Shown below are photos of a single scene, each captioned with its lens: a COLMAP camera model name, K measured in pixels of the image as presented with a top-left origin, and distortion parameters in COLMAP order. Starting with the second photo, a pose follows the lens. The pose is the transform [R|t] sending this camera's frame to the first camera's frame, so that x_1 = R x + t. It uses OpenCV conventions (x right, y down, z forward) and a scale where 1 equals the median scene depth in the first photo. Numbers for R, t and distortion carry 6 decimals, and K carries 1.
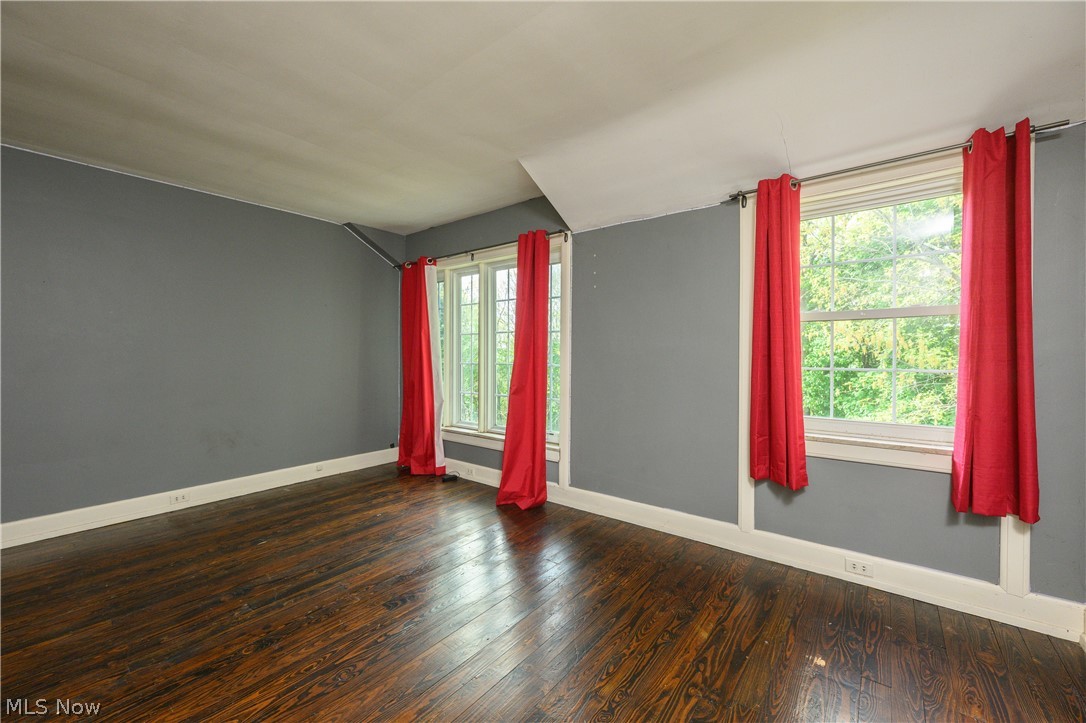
lens RADIAL K [[427.4, 0, 543.3], [0, 427.4, 356.8], [0, 0, 1]] dist [-0.000258, 0.000237]
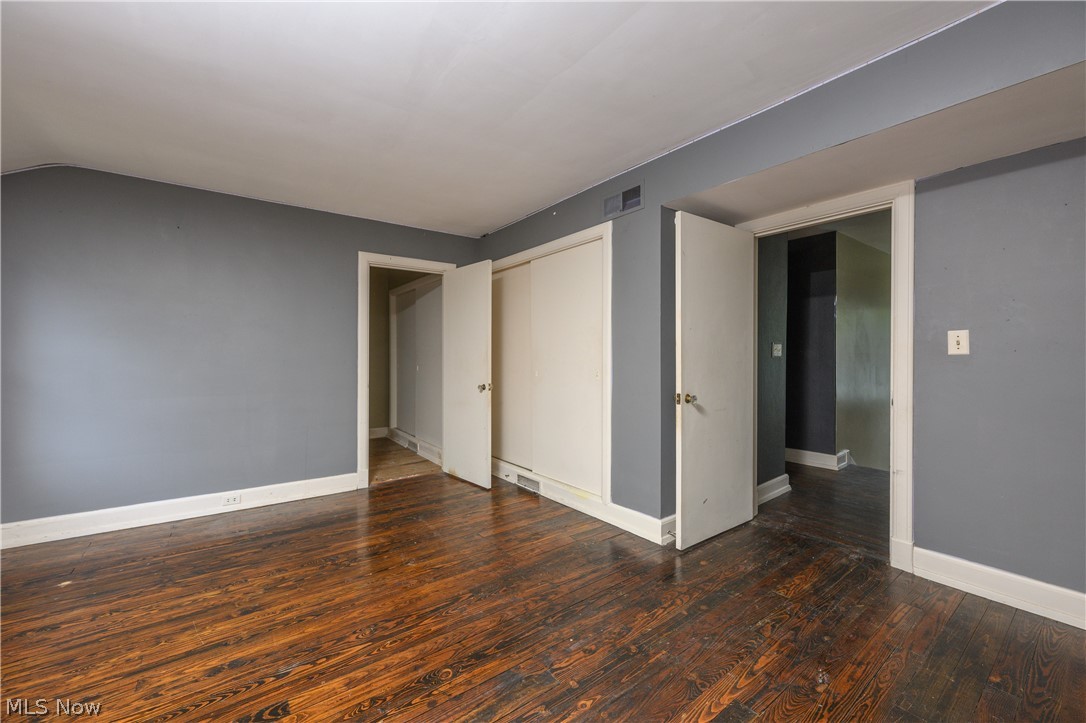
lens RADIAL K [[427.4, 0, 541.5], [0, 427.4, 359.0], [0, 0, 1]] dist [-0.000258, 0.000237]
pose [[-0.967018, -0.000445, 0.254708, -1.212342], [0.001719, 0.999964, 0.008274, -0.016116], [-0.254702, 0.008439, -0.966983, 1.984114]]
